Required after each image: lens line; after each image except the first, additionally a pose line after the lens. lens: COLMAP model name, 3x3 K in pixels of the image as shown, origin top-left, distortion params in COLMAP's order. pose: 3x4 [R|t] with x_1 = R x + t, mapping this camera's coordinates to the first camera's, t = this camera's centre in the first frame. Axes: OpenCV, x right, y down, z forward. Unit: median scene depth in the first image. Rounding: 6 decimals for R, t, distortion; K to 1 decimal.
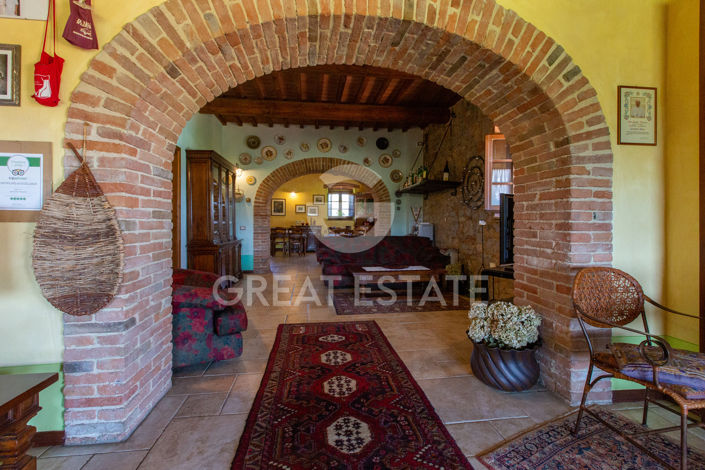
lens RADIAL K [[329.9, 0, 354.1], [0, 329.9, 228.0], [0, 0, 1]] dist [-0.001307, -0.000056]
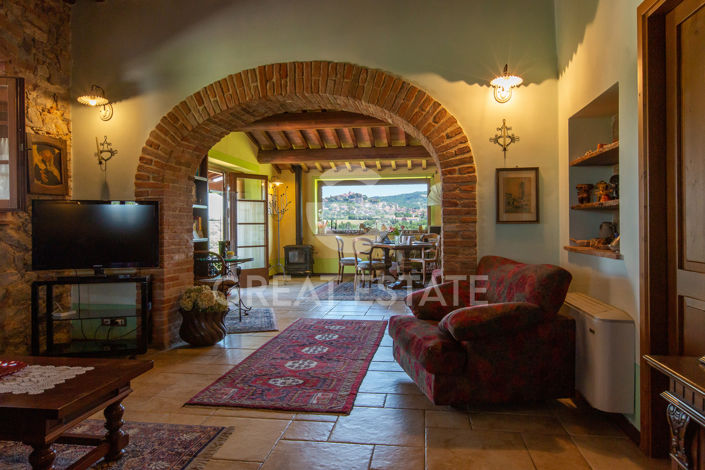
lens RADIAL K [[489.5, 0, 352.9], [0, 489.5, 231.6], [0, 0, 1]] dist [0.000229, 0.000023]
pose [[-0.960053, 0.002354, 0.279809, -0.594255], [0.011020, 0.999507, 0.029402, -0.043576], [-0.279602, 0.031311, -0.959605, 2.275304]]
